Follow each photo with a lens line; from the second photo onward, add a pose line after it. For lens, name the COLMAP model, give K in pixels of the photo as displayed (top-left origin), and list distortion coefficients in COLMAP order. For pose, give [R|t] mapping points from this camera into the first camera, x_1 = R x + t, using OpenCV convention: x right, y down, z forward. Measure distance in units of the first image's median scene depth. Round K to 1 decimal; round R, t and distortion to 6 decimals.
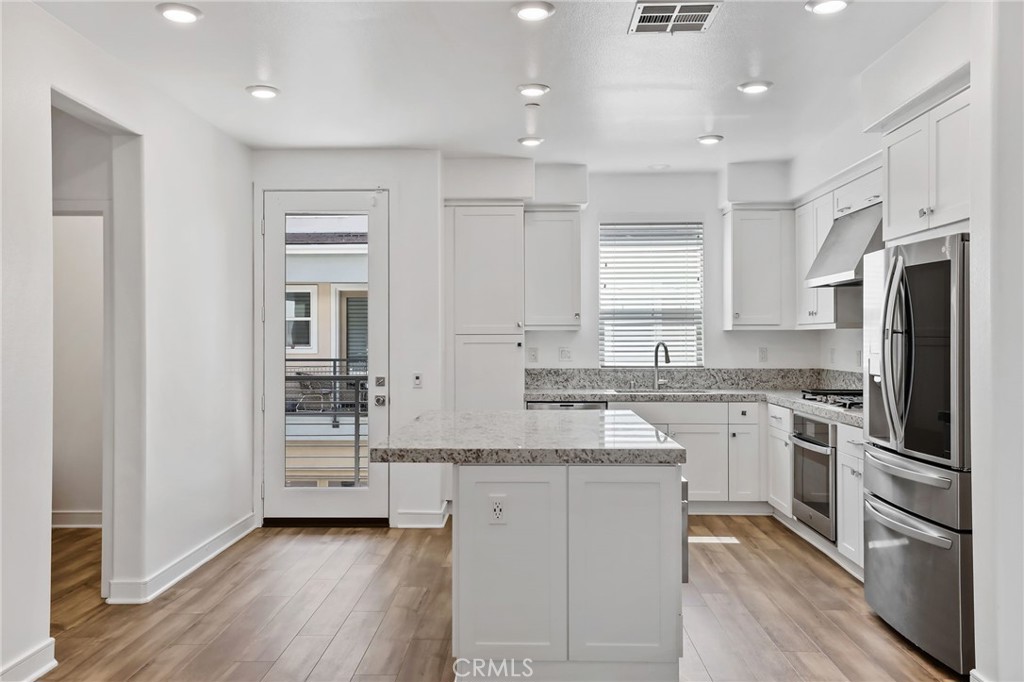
lens RADIAL K [[842.0, 0, 509.8], [0, 842.0, 335.5], [0, 0, 1]] dist [0.011306, 0.031393]
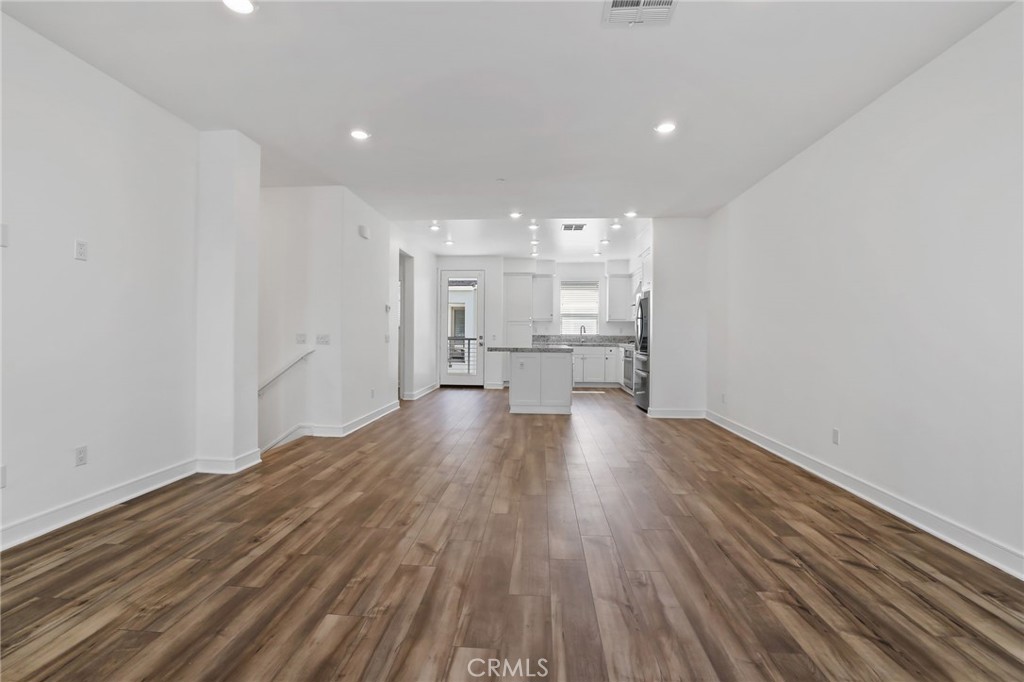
lens RADIAL K [[447.1, 0, 508.1], [0, 447.1, 337.4], [0, 0, 1]] dist [-0.043020, 0.012429]
pose [[0.998859, 0.010080, -0.046672, 0.007940], [-0.009482, 0.999870, 0.013024, 0.032149], [0.046797, -0.012566, 0.998825, -0.484339]]
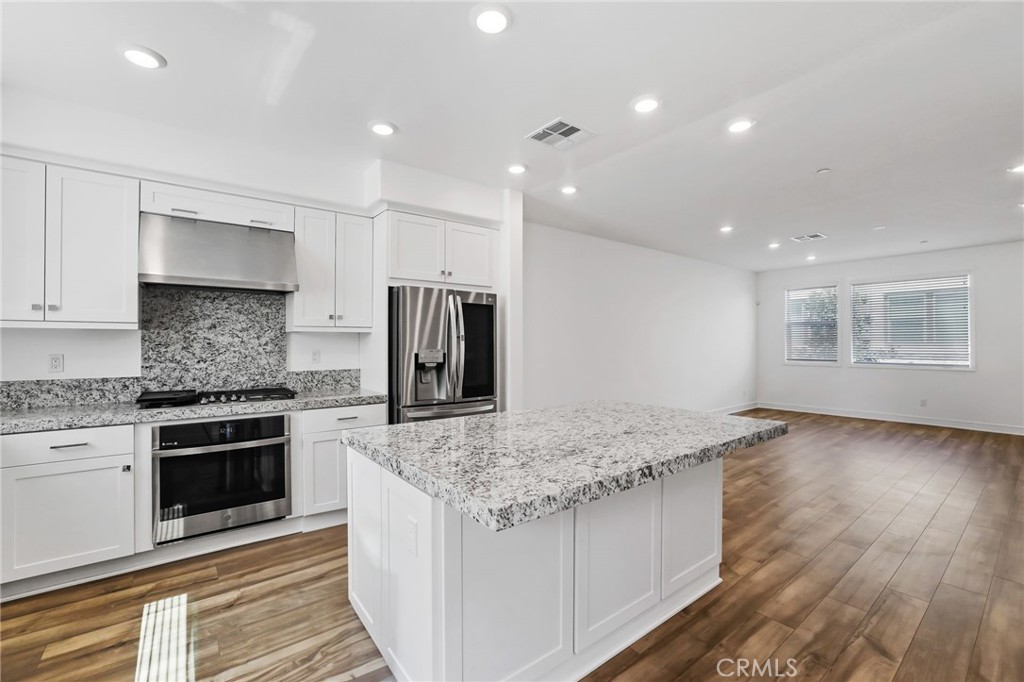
lens RADIAL K [[438.2, 0, 510.0], [0, 438.2, 341.8], [0, 0, 1]] dist [-0.039451, 0.010419]
pose [[-0.631615, 0.004414, 0.775270, -0.206908], [-0.000821, 0.999979, -0.006363, 0.007231], [-0.775282, -0.004655, -0.631598, 0.883043]]
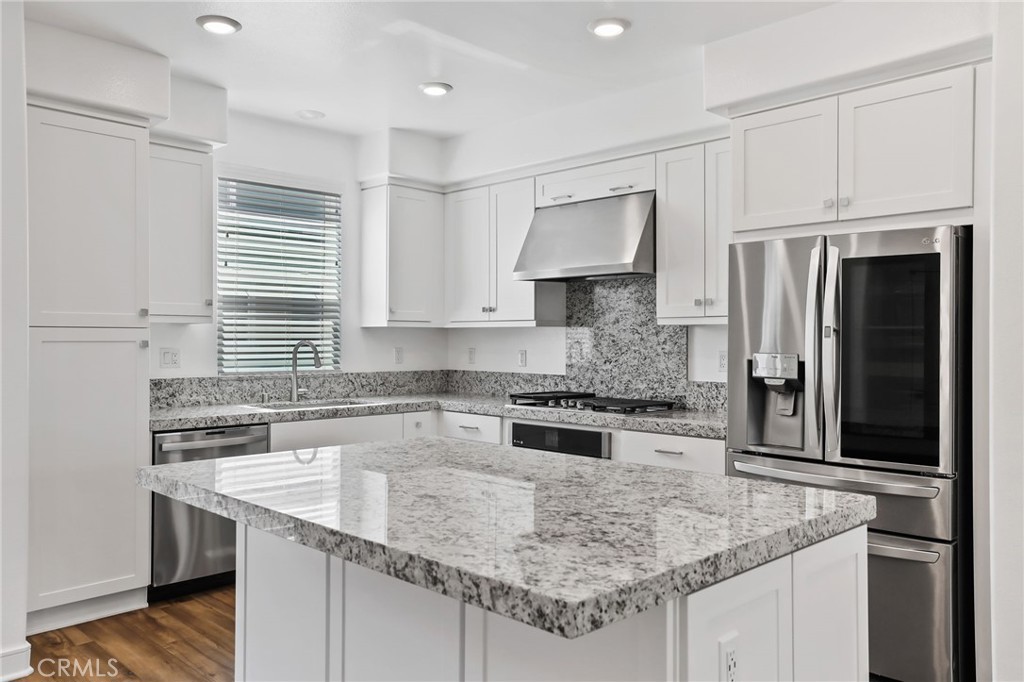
lens RADIAL K [[784.3, 0, 503.2], [0, 784.3, 339.7], [0, 0, 1]] dist [0.015810, 0.025024]
pose [[0.694005, 0.004566, 0.719956, -0.230105], [-0.007933, 0.999968, 0.001306, 0.004839], [-0.719927, -0.006618, 0.694018, 0.388388]]
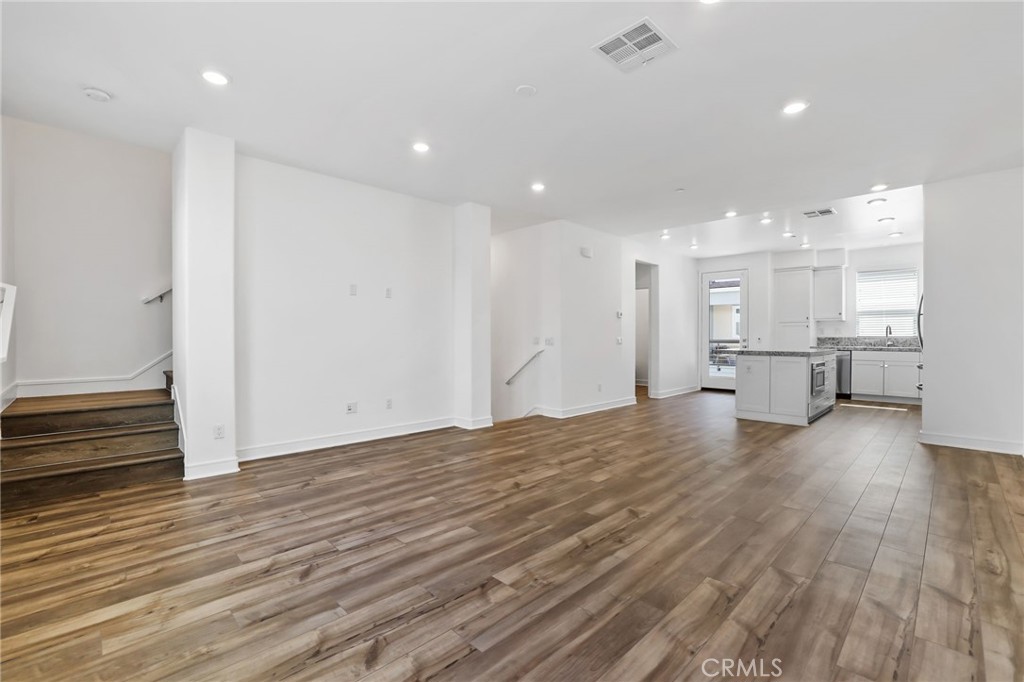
lens RADIAL K [[447.1, 0, 513.8], [0, 447.1, 340.6], [0, 0, 1]] dist [-0.043020, 0.012429]
pose [[0.720791, 0.008841, -0.693096, 0.279733], [0.001562, 0.999895, 0.014379, 0.032410], [0.693151, -0.011447, 0.720702, -0.504713]]
